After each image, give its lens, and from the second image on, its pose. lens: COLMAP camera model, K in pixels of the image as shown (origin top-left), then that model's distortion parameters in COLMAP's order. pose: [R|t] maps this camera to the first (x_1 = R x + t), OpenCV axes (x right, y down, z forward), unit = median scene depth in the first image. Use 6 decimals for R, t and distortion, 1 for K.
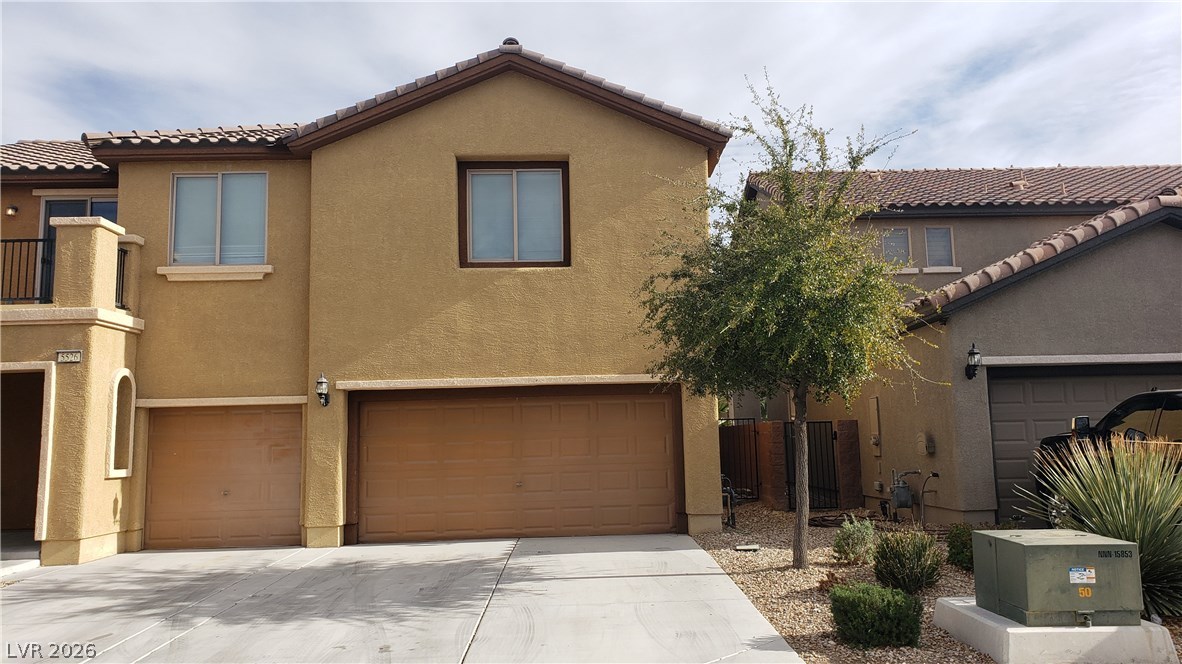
lens RADIAL K [[911.3, 0, 594.8], [0, 911.3, 316.1], [0, 0, 1]] dist [0.034510, 0.000046]
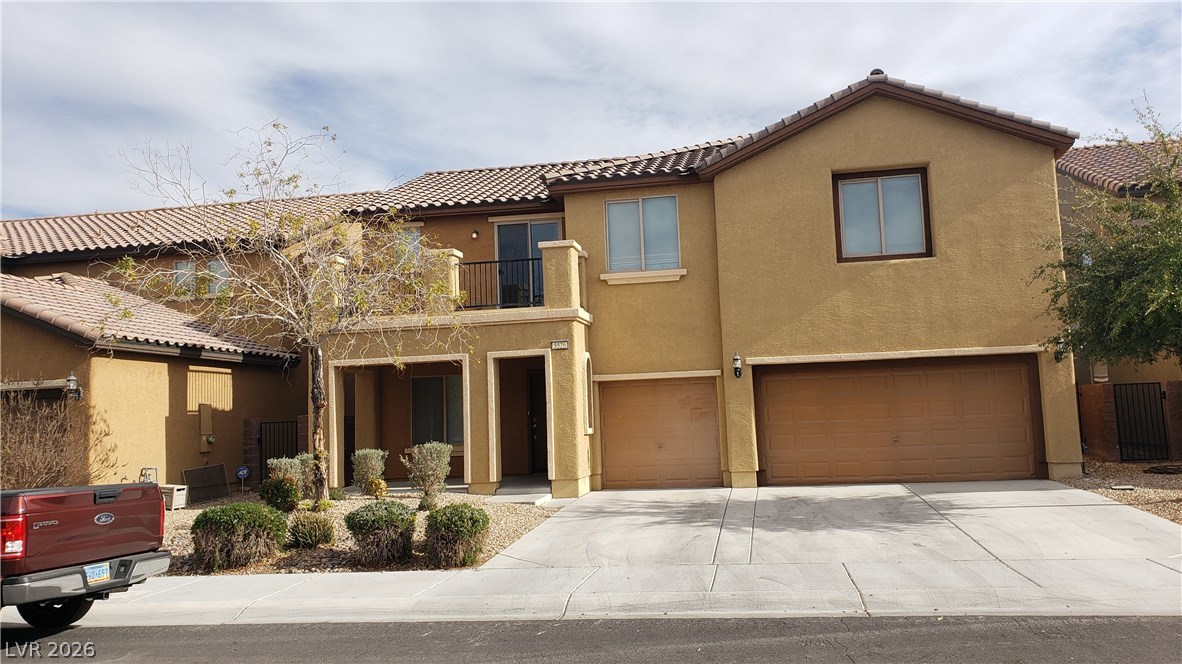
lens RADIAL K [[902.8, 0, 615.7], [0, 902.8, 318.8], [0, 0, 1]] dist [0.162484, -0.346090]
pose [[0.983295, -0.034890, -0.178646, -0.228777], [0.041122, 0.998664, 0.031301, -0.029287], [0.177315, -0.038124, 0.983415, -0.260113]]
